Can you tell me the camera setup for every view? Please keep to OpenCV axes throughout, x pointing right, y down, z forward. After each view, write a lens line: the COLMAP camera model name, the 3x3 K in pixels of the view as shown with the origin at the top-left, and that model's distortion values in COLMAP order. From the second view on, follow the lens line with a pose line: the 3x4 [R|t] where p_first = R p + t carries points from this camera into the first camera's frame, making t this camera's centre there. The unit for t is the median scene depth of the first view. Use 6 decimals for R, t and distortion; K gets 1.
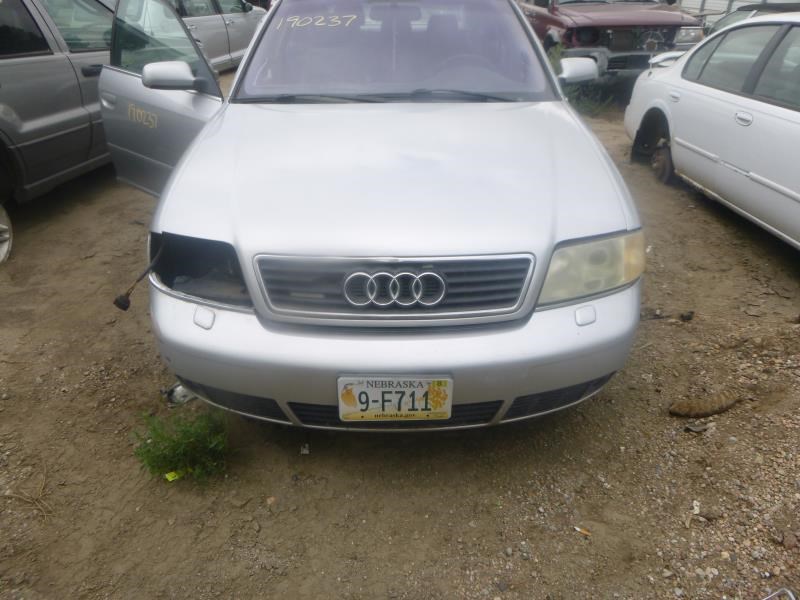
lens RADIAL K [[584.3, 0, 400.0], [0, 584.3, 300.0], [0, 0, 1]] dist [-0.010698, -0.001534]
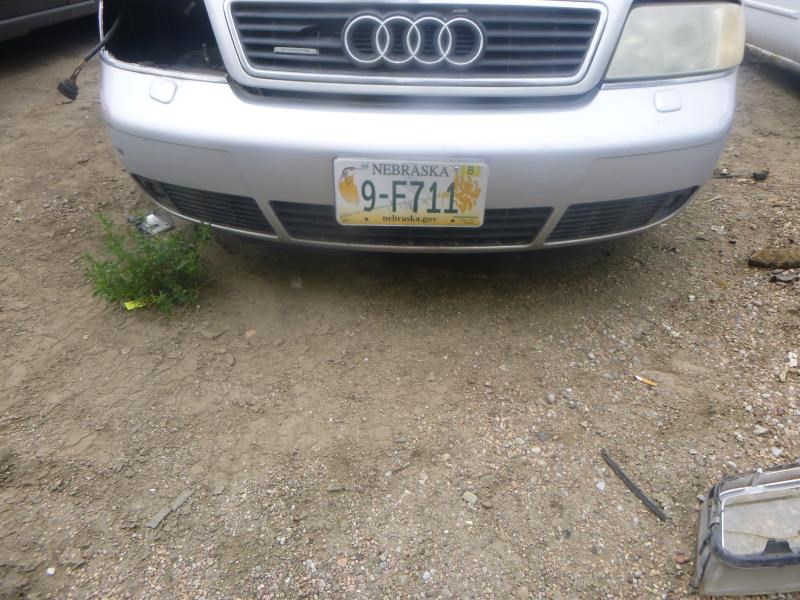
lens RADIAL K [[573.6, 0, 400.0], [0, 573.6, 300.0], [0, 0, 1]] dist [-0.007021, 0.001161]
pose [[0.999128, 0.031053, -0.027914, 0.003322], [-0.027856, 0.993715, 0.108416, 0.216601], [0.031105, -0.107544, 0.993714, 0.240902]]
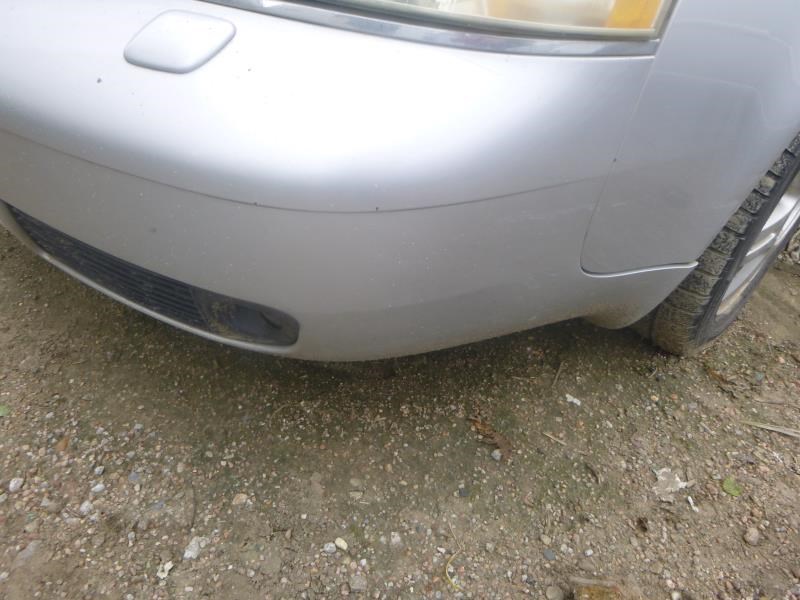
lens RADIAL K [[573.6, 0, 400.0], [0, 573.6, 300.0], [0, 0, 1]] dist [-0.007021, 0.001161]
pose [[0.693997, 0.523369, -0.494422, 0.587780], [-0.437108, 0.851955, 0.288286, 0.013608], [0.572105, 0.016046, 0.820024, 0.857965]]
